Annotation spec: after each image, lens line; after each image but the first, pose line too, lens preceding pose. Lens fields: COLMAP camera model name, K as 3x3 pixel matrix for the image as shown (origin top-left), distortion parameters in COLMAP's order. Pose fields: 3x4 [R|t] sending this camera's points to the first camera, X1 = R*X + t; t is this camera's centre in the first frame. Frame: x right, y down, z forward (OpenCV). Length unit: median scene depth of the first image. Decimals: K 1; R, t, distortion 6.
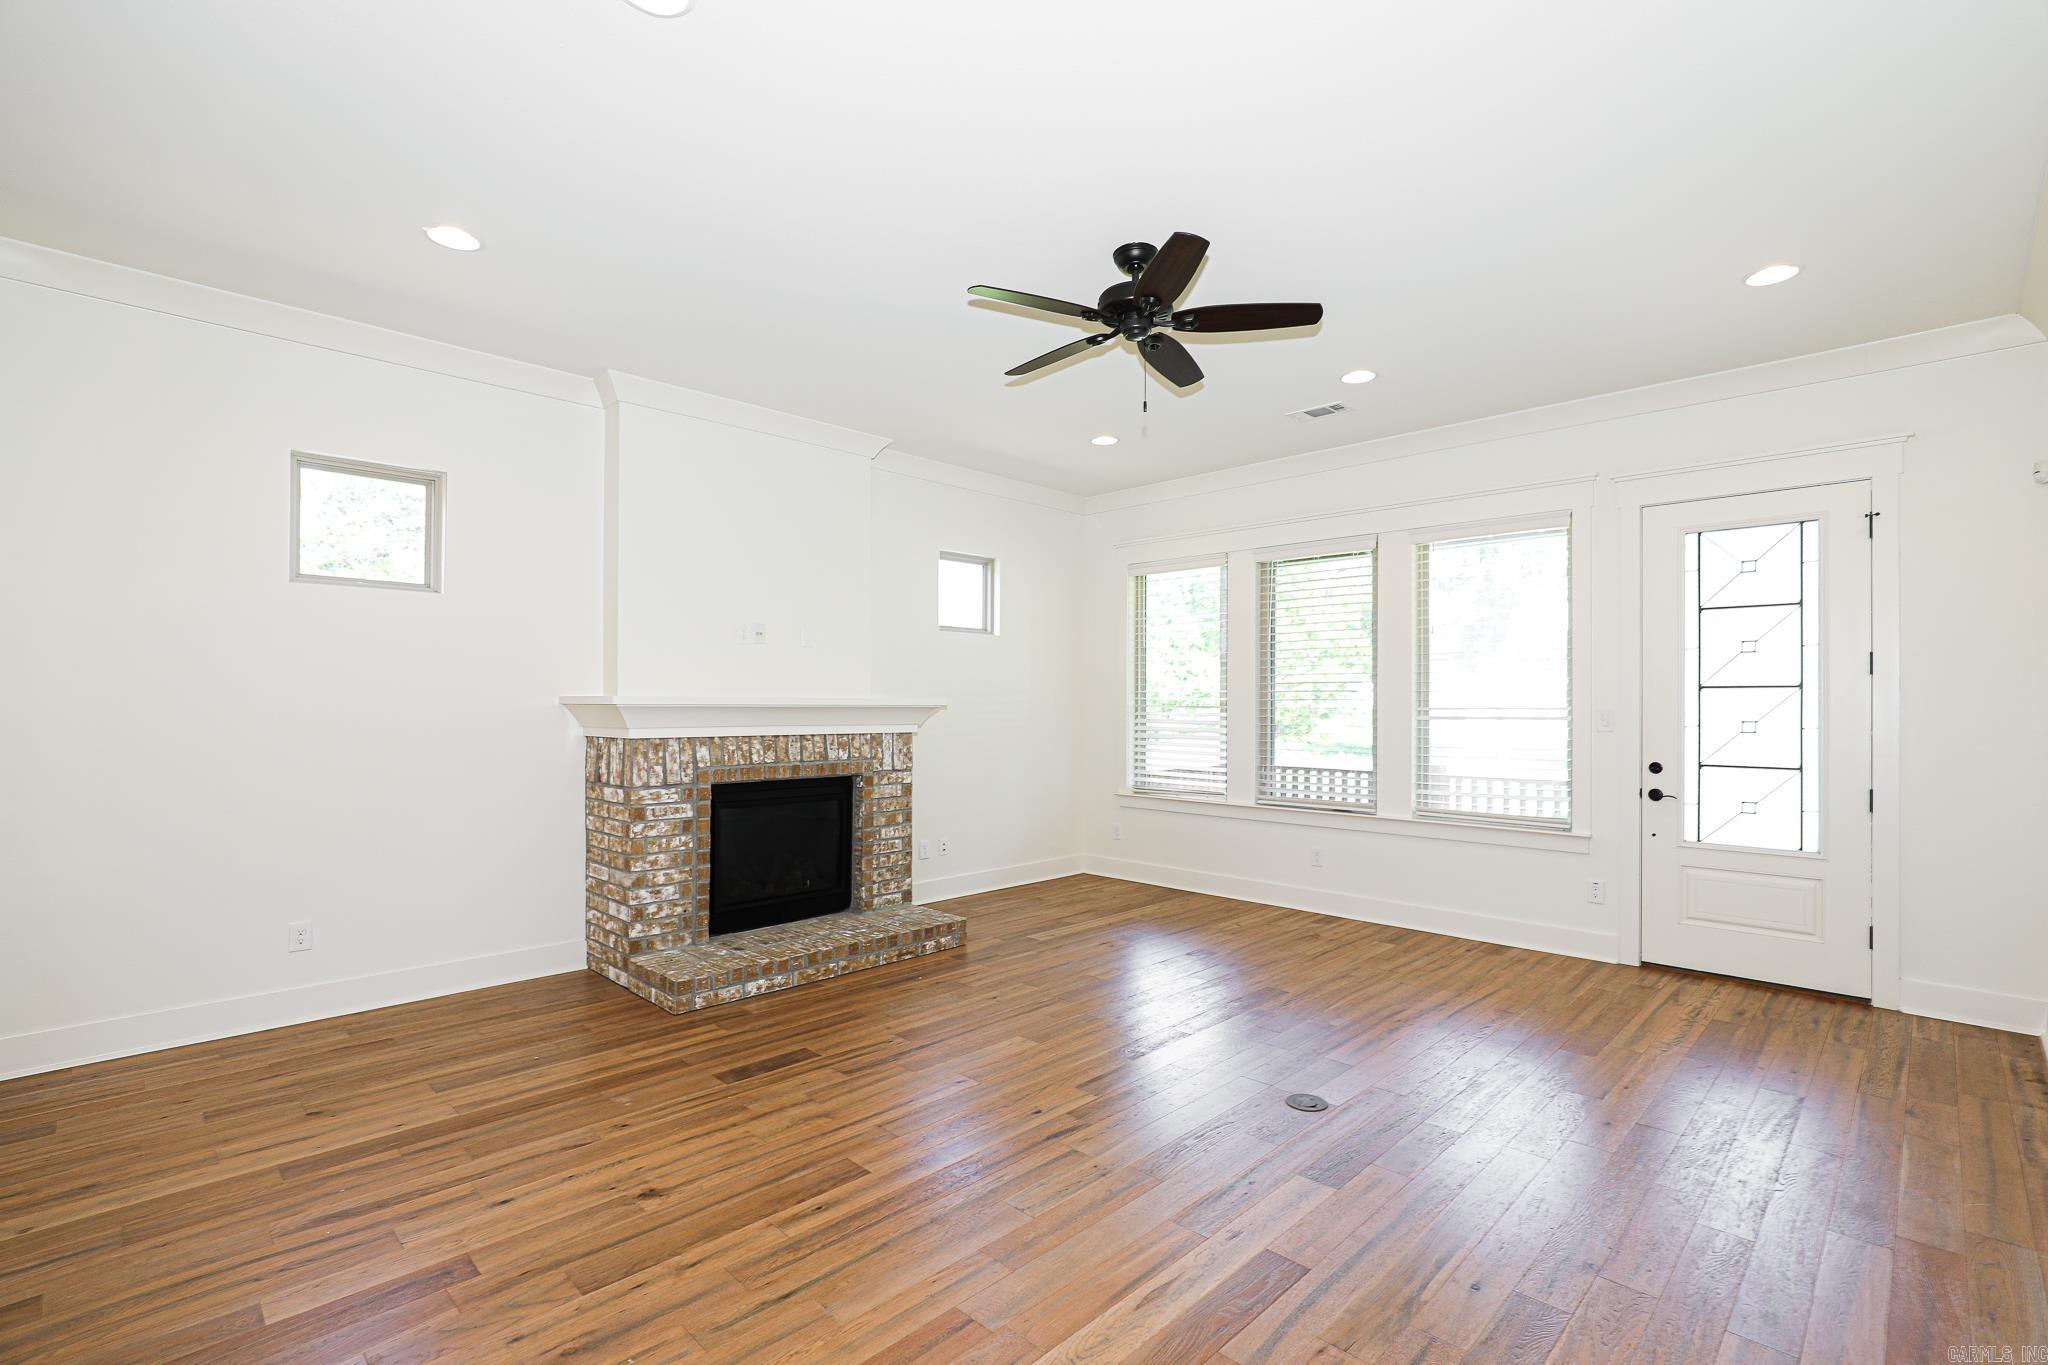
lens RADIAL K [[920.5, 0, 1029.5], [0, 920.5, 699.7], [0, 0, 1]] dist [-0.003104, 0.000451]
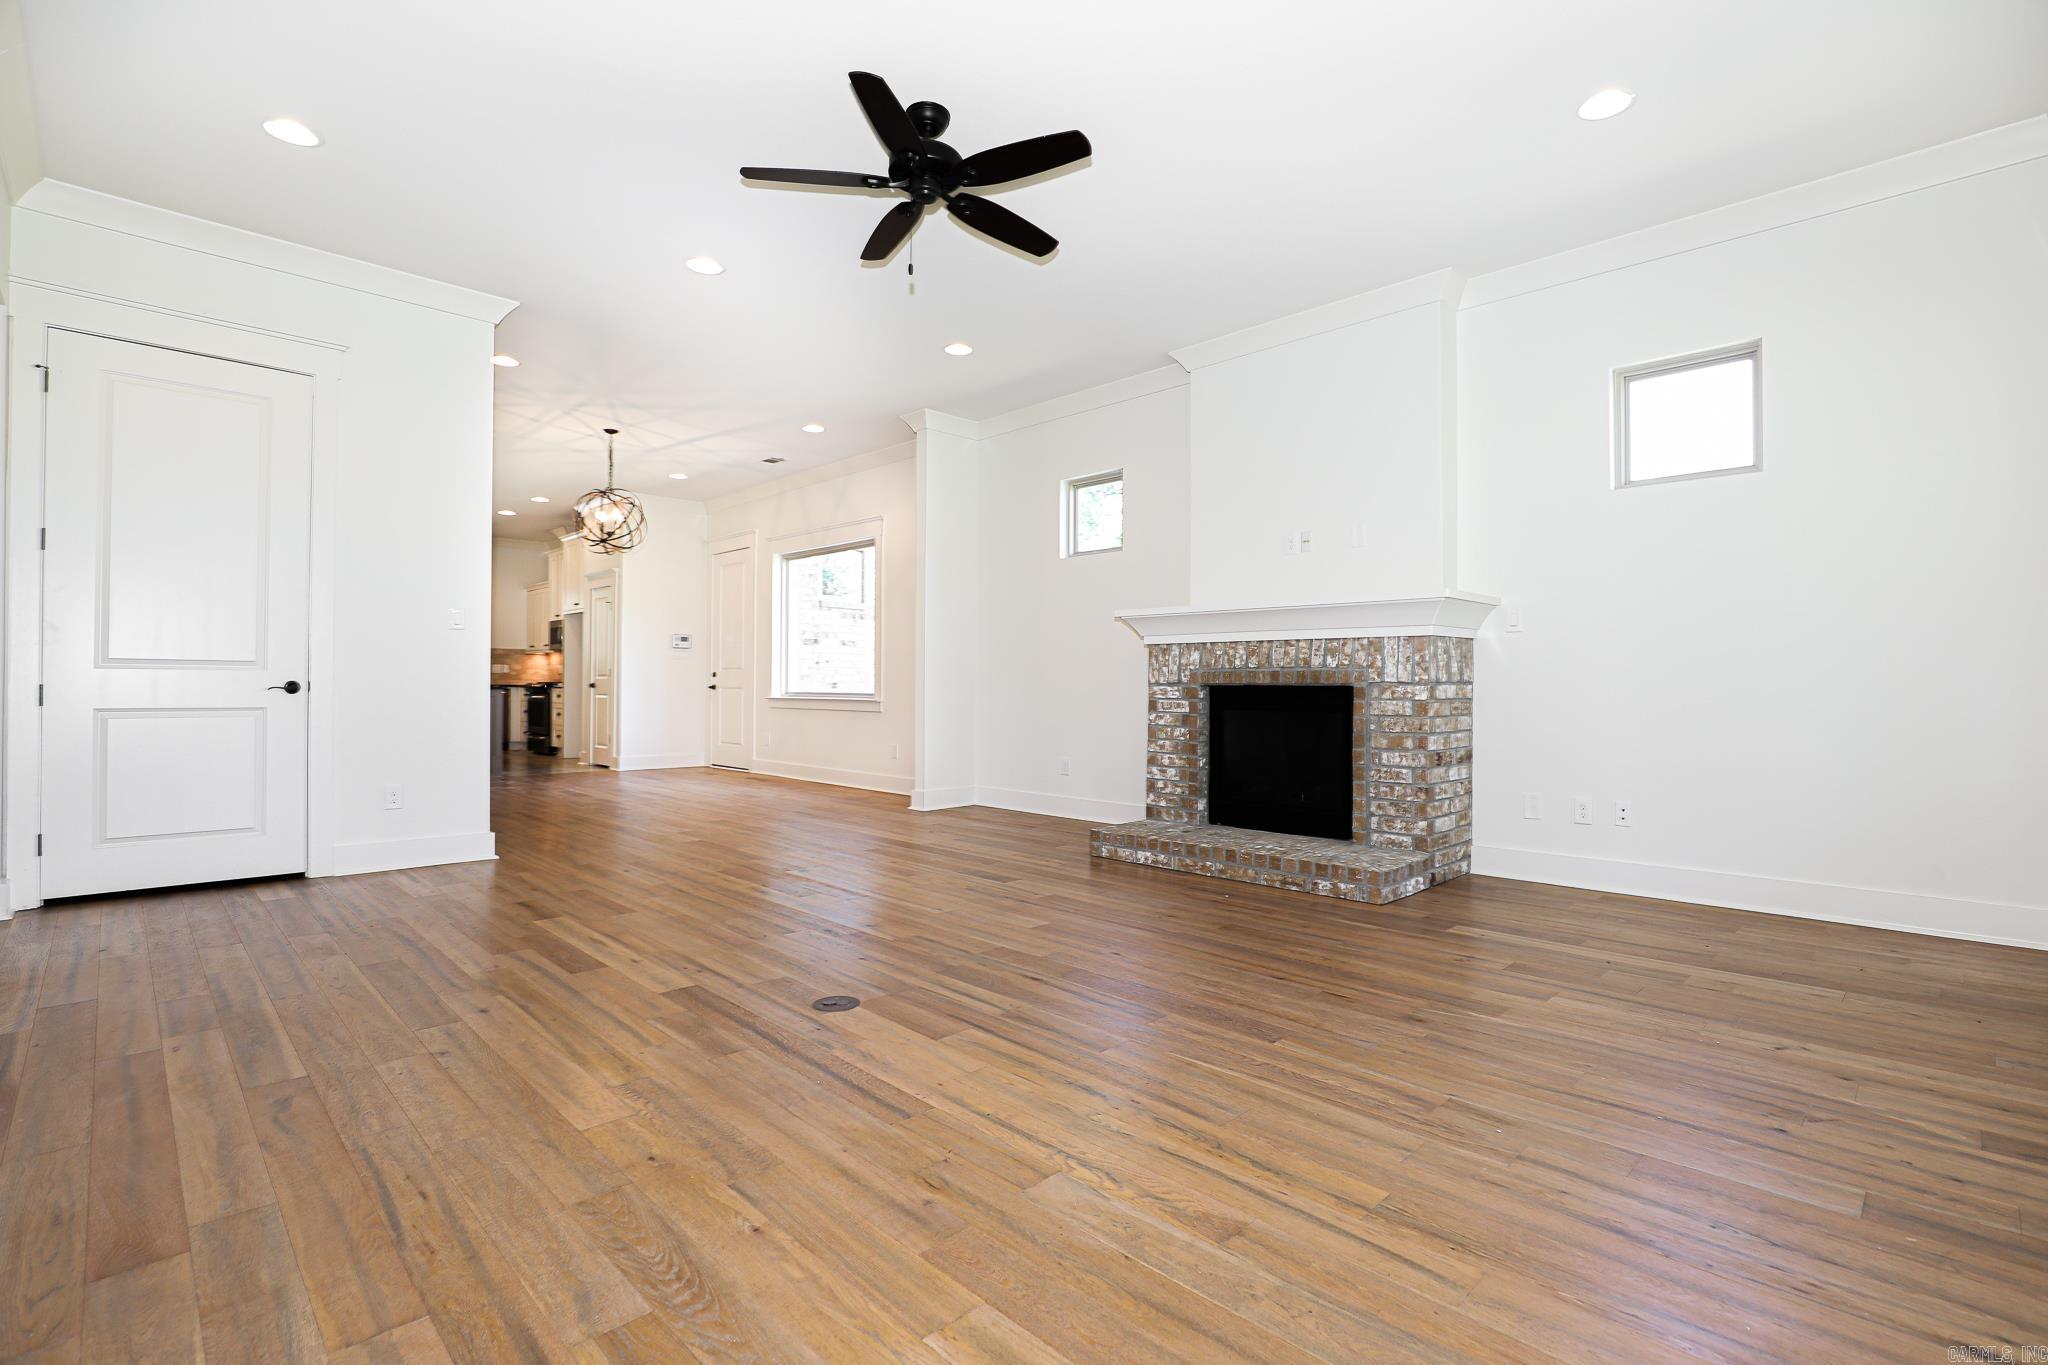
lens RADIAL K [[937.7, 0, 1031.5], [0, 937.7, 688.2], [0, 0, 1]] dist [-0.012275, 0.000042]
pose [[-0.000466, 0.001425, -0.999999, 0.786981], [0.000567, 0.999999, 0.001425, 0.093397], [1.000000, -0.000567, -0.000467, 0.787877]]
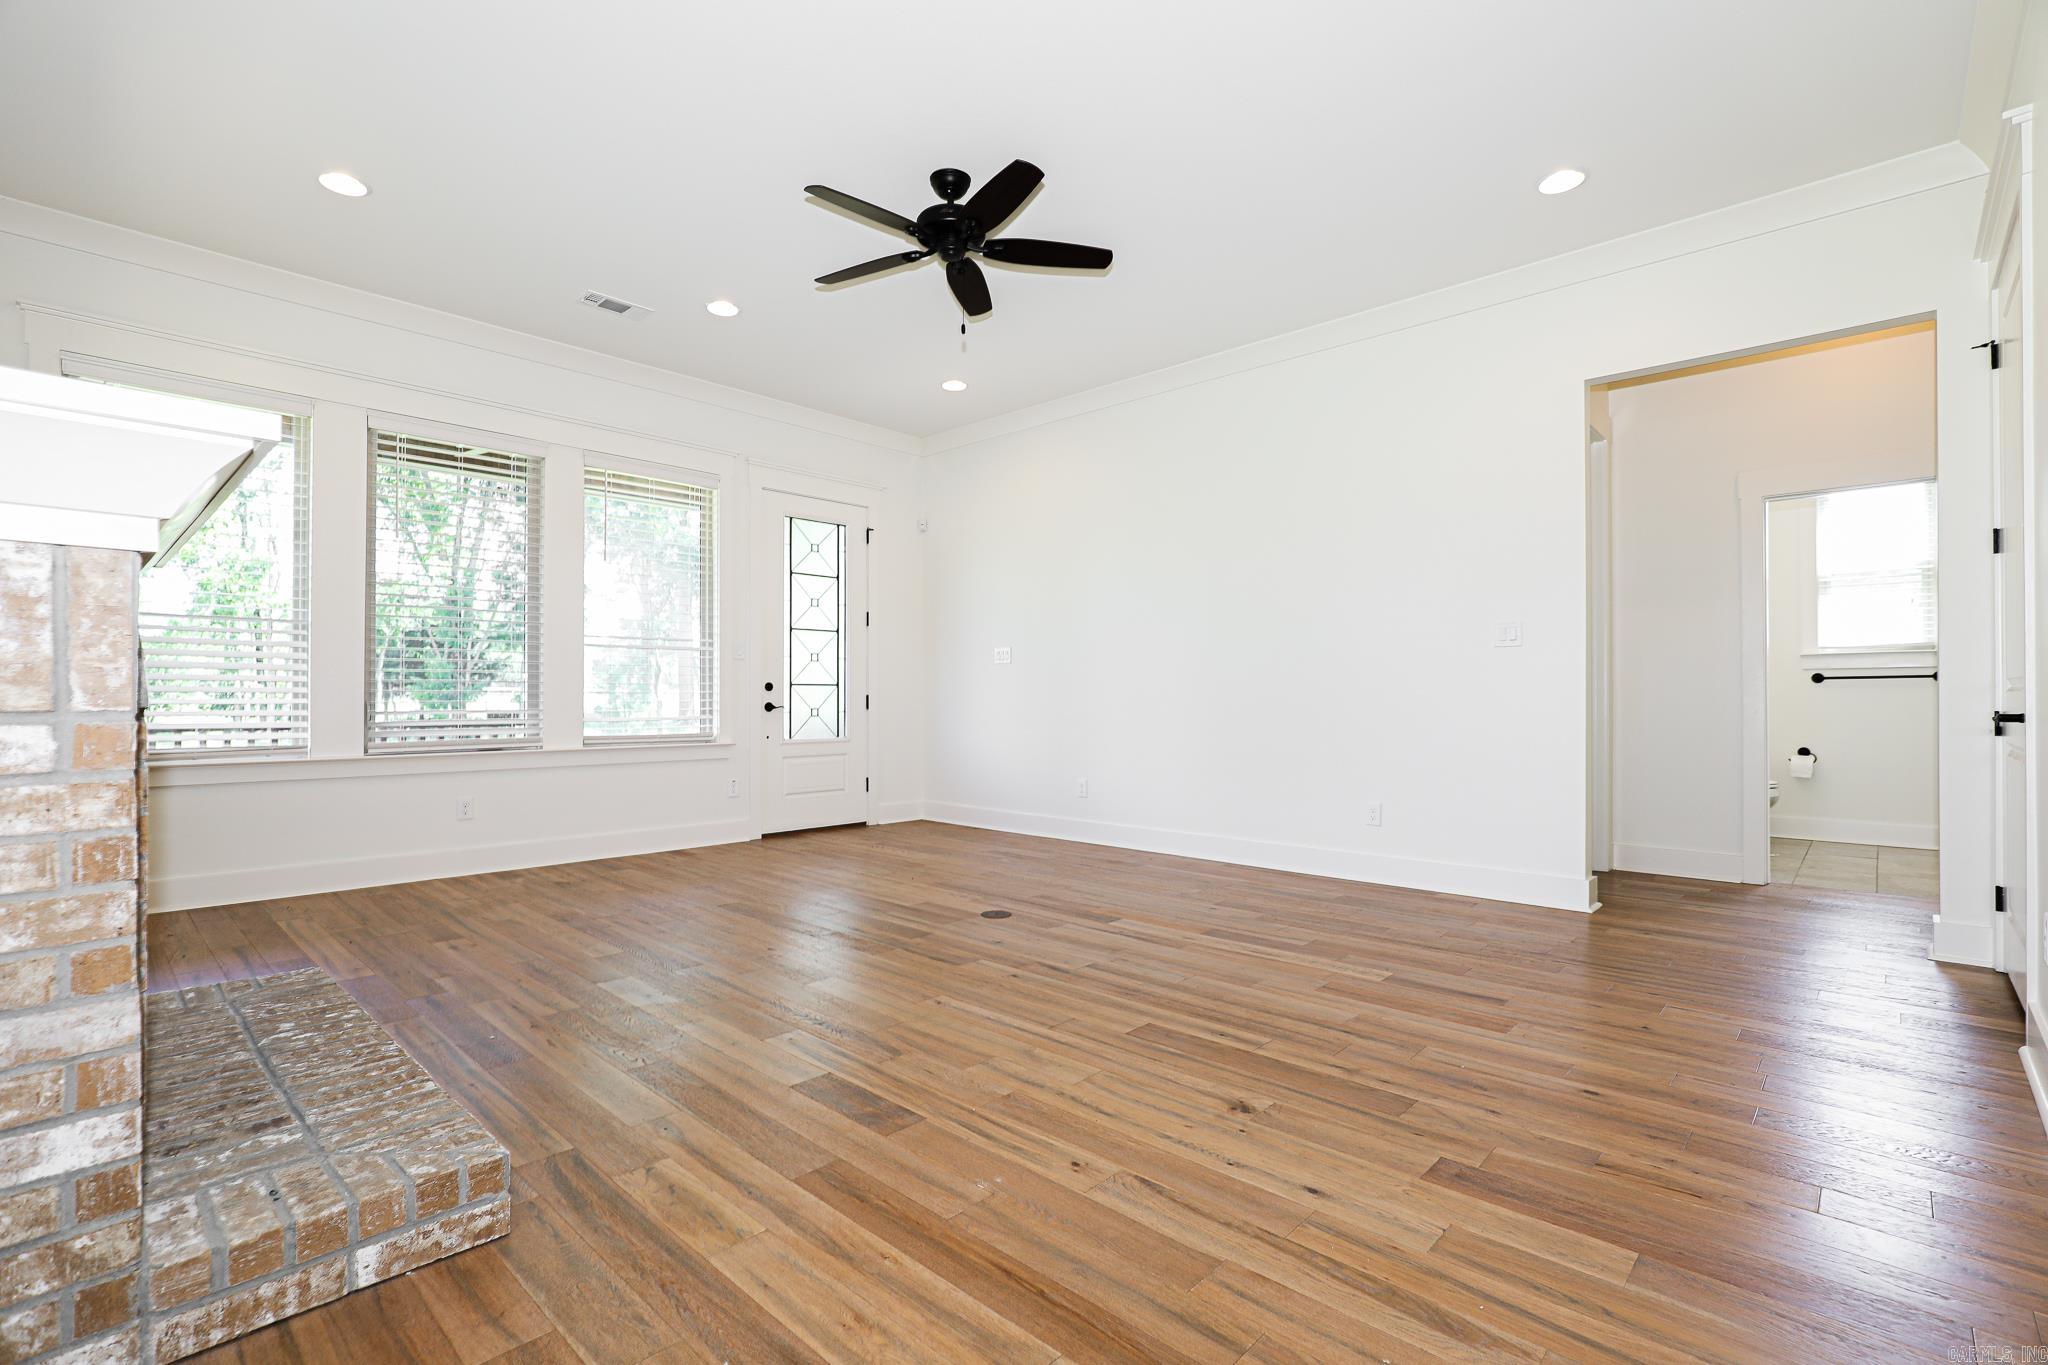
lens RADIAL K [[937.7, 0, 1031.5], [0, 937.7, 688.2], [0, 0, 1]] dist [-0.012275, 0.000042]
pose [[-0.031354, 0.006805, 0.999485, -0.691555], [-0.006885, 0.999952, -0.007024, 0.083073], [-0.999485, -0.007102, -0.031306, 0.661907]]
